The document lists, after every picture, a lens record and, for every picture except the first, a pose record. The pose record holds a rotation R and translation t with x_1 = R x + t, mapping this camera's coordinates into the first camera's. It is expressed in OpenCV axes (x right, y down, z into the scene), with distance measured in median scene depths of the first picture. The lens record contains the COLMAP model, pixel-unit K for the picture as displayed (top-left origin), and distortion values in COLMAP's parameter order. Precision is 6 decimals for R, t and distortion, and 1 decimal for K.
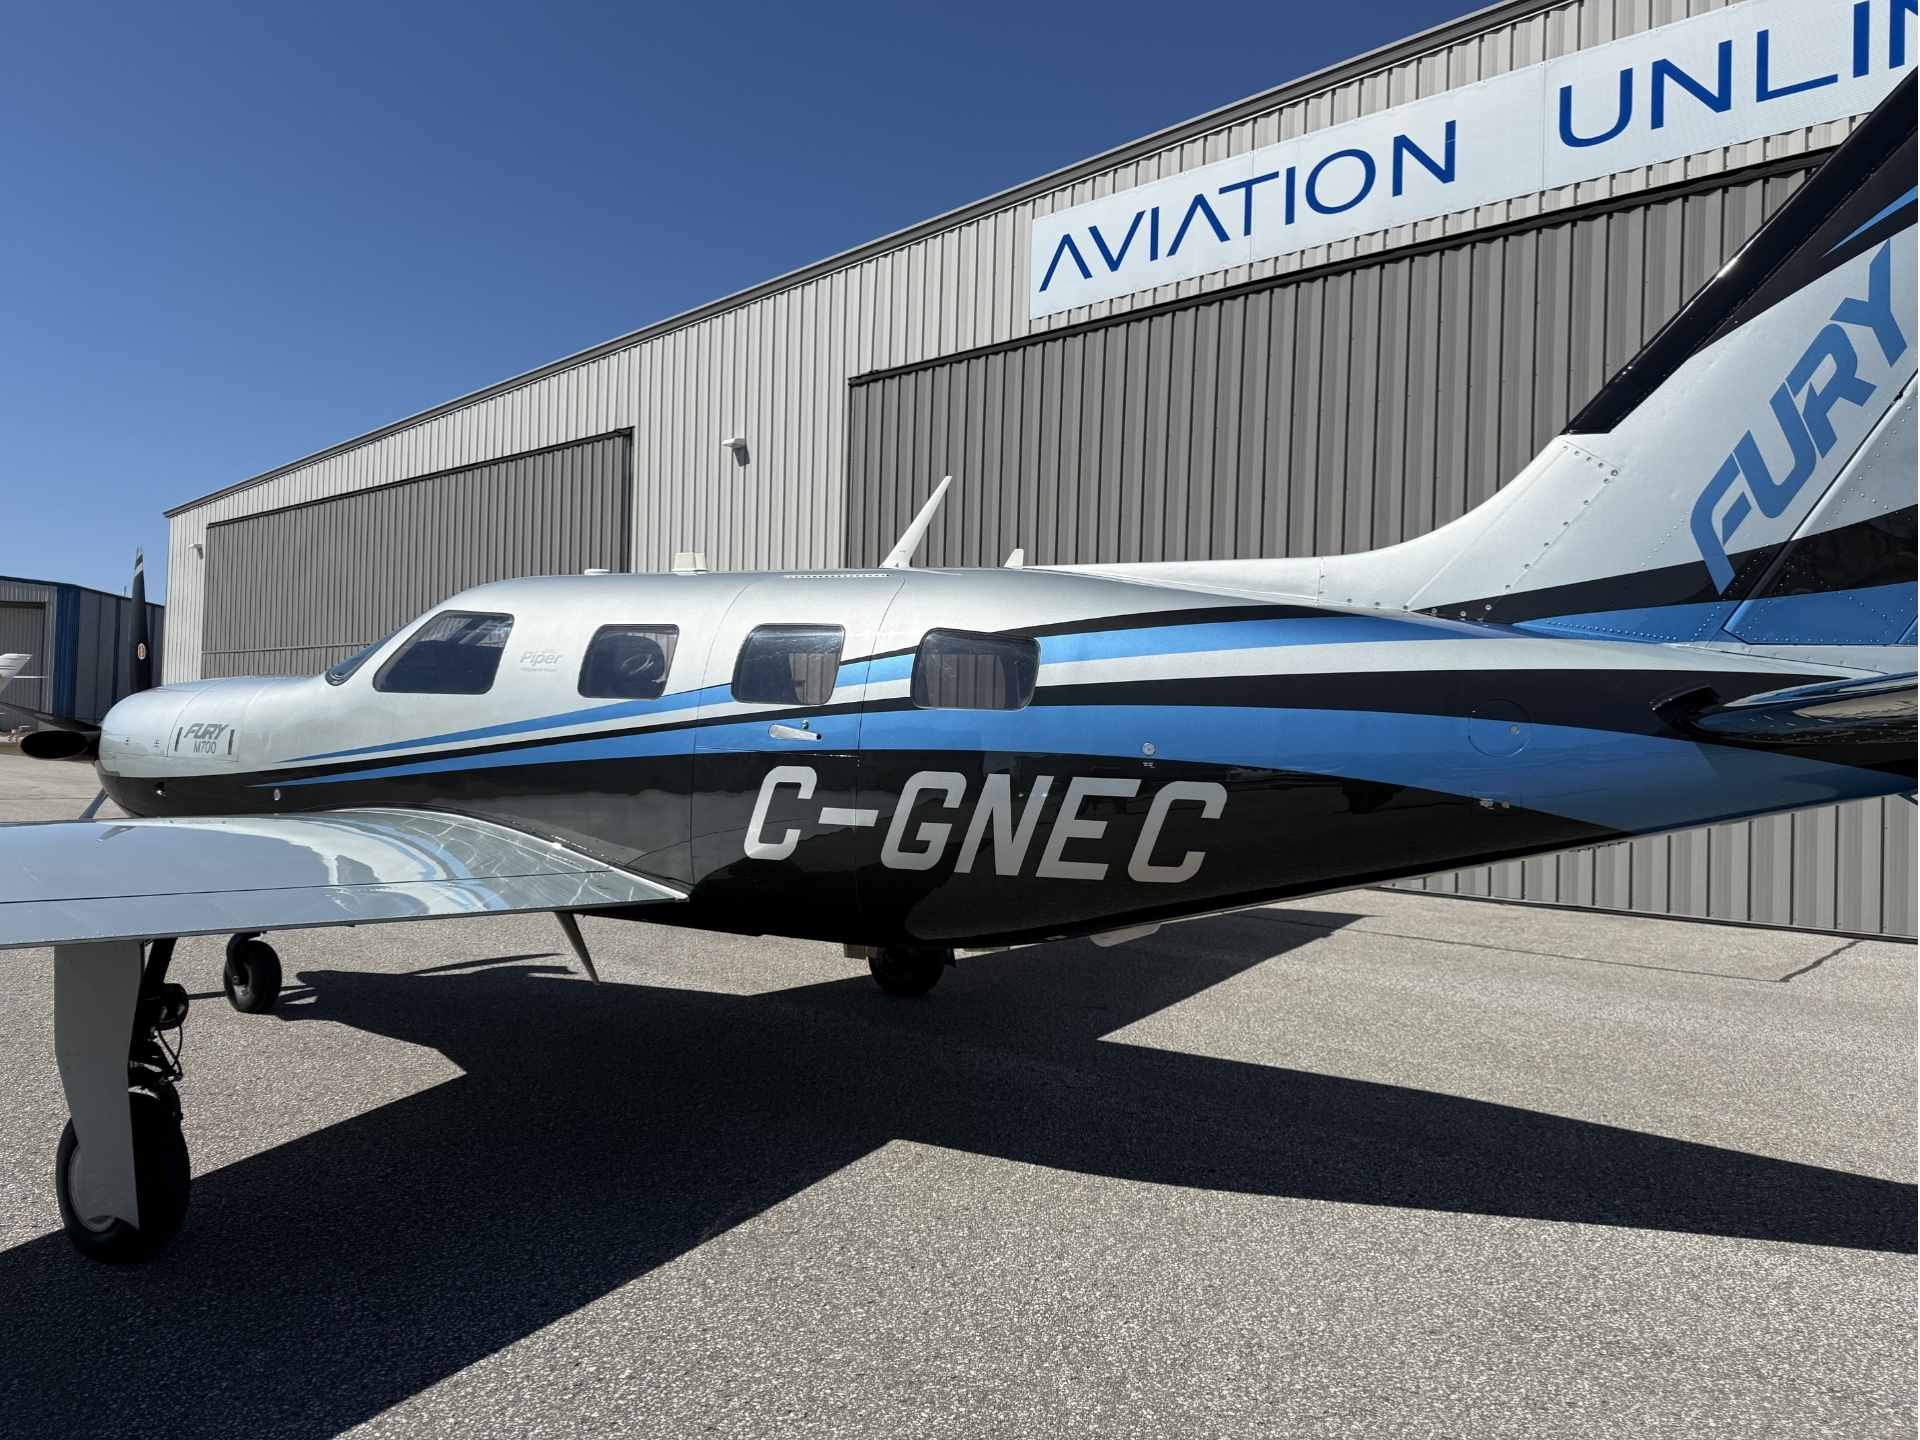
lens RADIAL K [[1346.1, 0, 939.8], [0, 1346.1, 726.7], [0, 0, 1]] dist [0.054849, -0.078192]
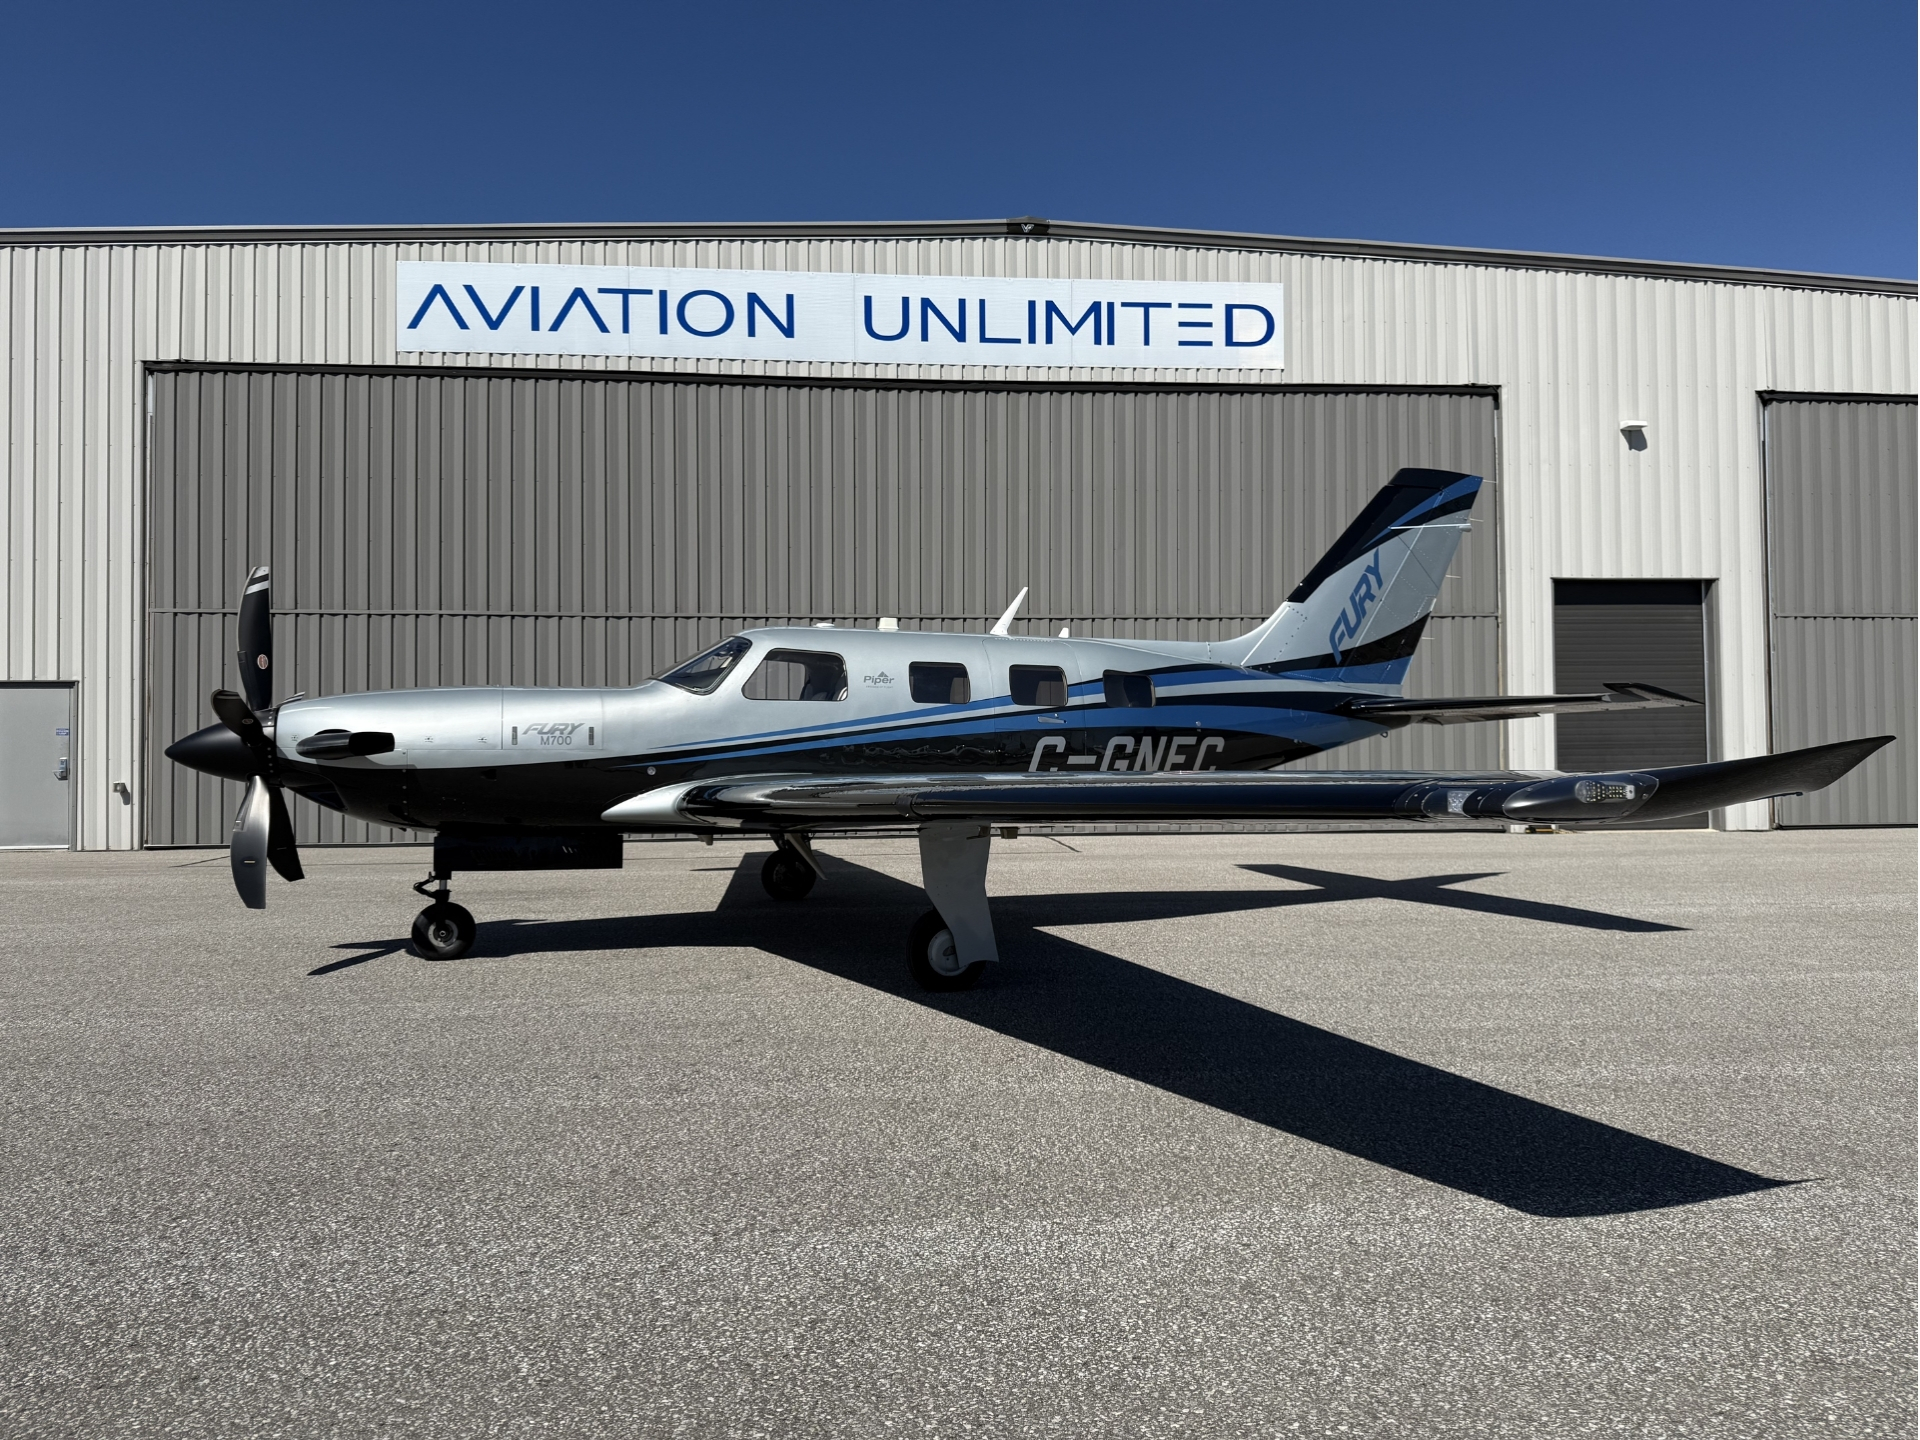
lens RADIAL K [[1346.1, 0, 950.1], [0, 1346.1, 752.2], [0, 0, 1]] dist [0.054849, -0.078192]
pose [[0.677607, -0.030724, 0.734782, -0.627045], [0.016966, 0.999514, 0.026147, -0.001012], [-0.735229, -0.005251, 0.677799, -0.095371]]
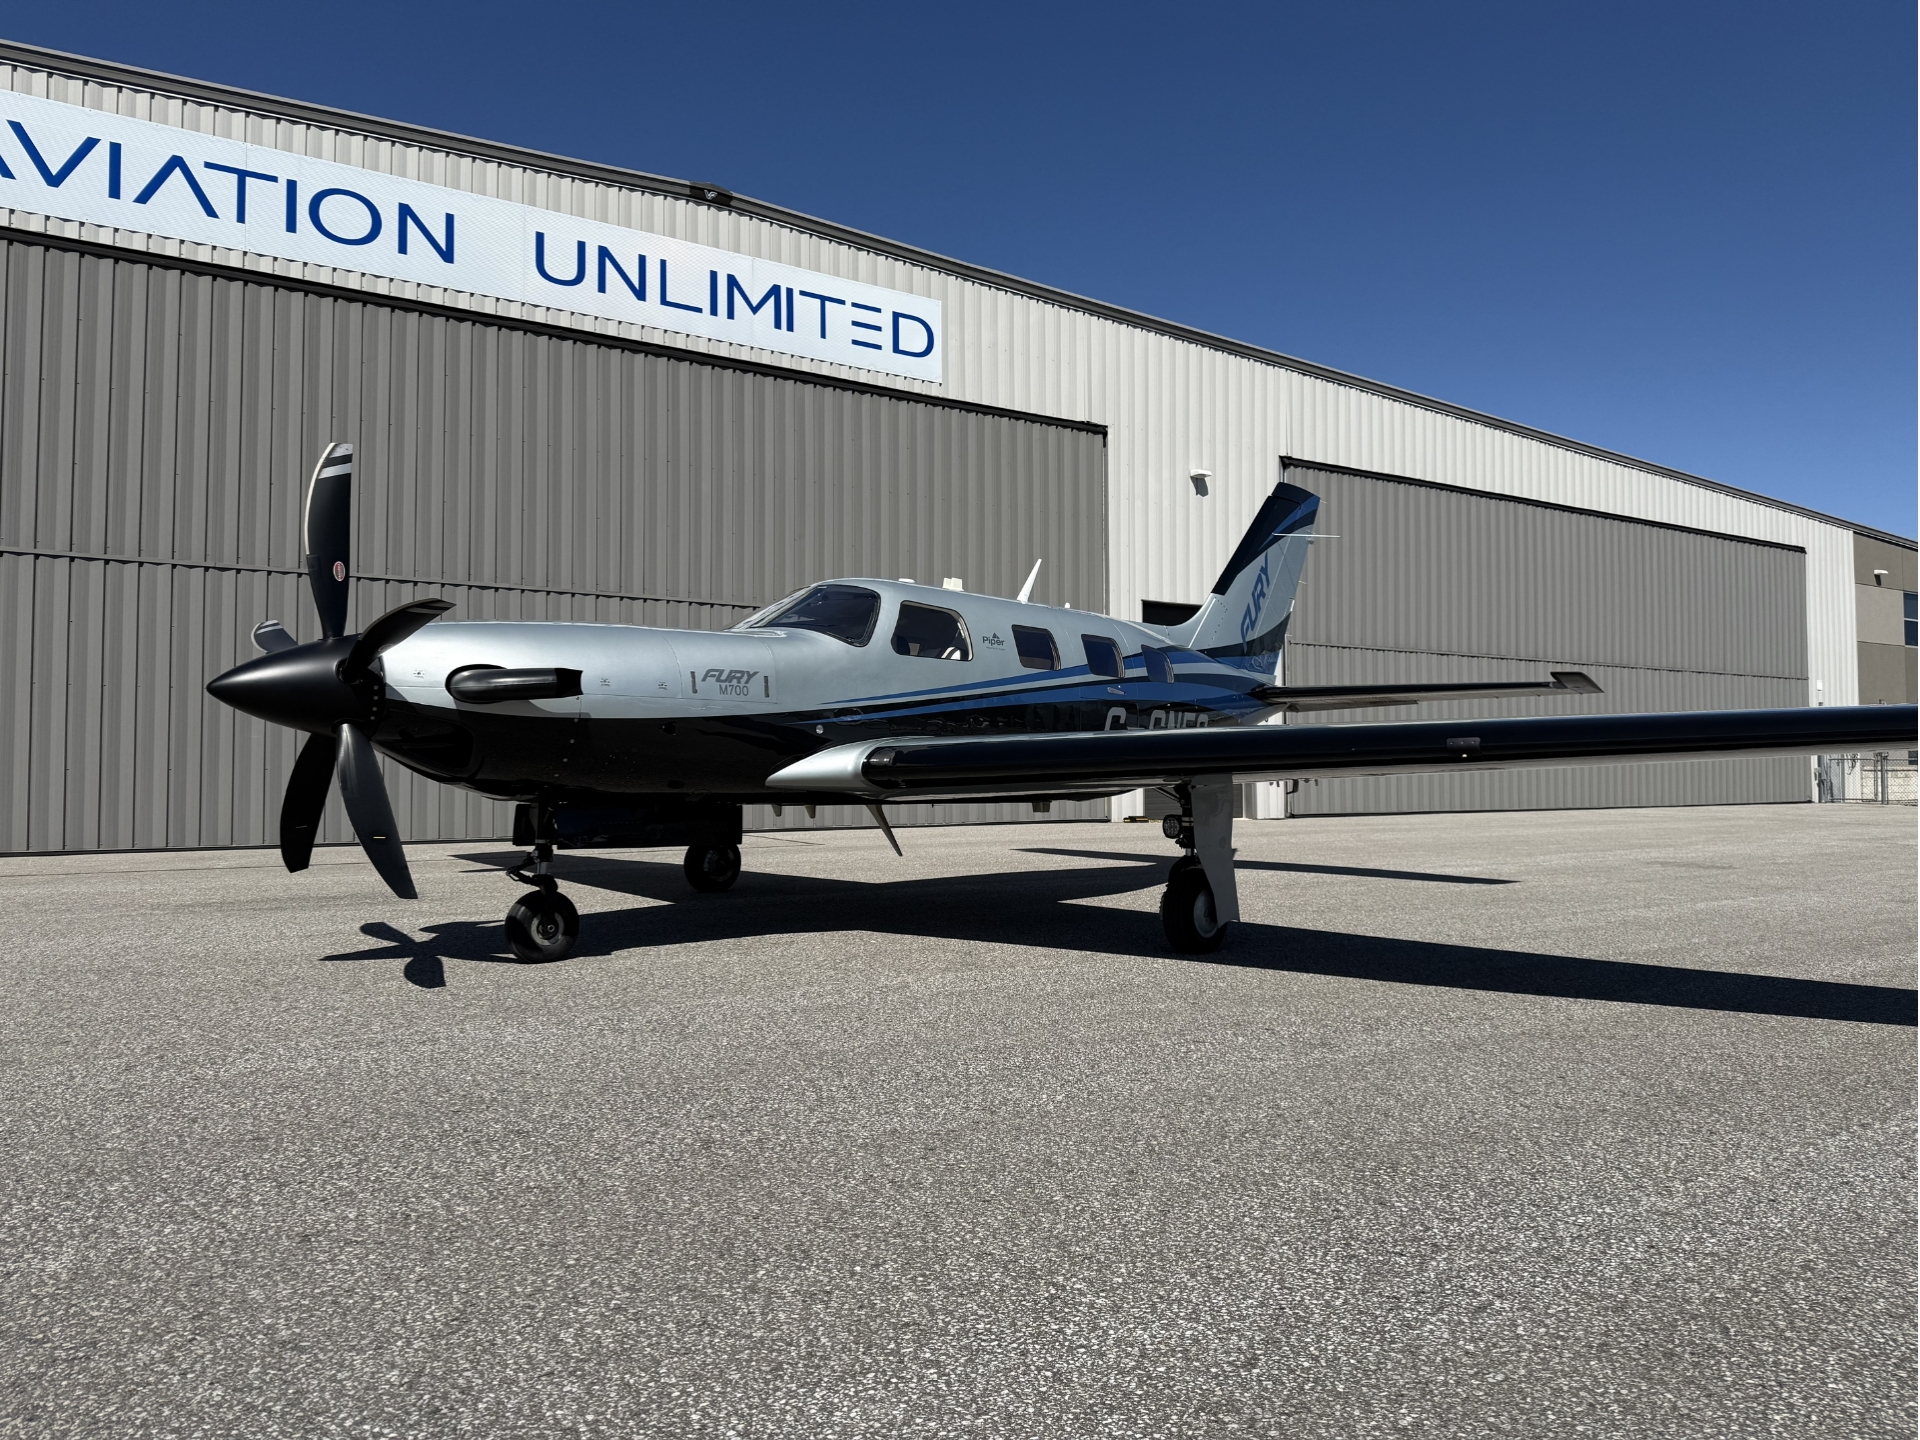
lens RADIAL K [[1346.1, 0, 952.7], [0, 1346.1, 750.8], [0, 0, 1]] dist [0.054849, -0.078192]
pose [[0.250294, -0.014889, 0.968055, -0.790676], [-0.004637, 0.999852, 0.016577, 0.022942], [-0.968159, -0.008638, 0.250188, 0.269149]]
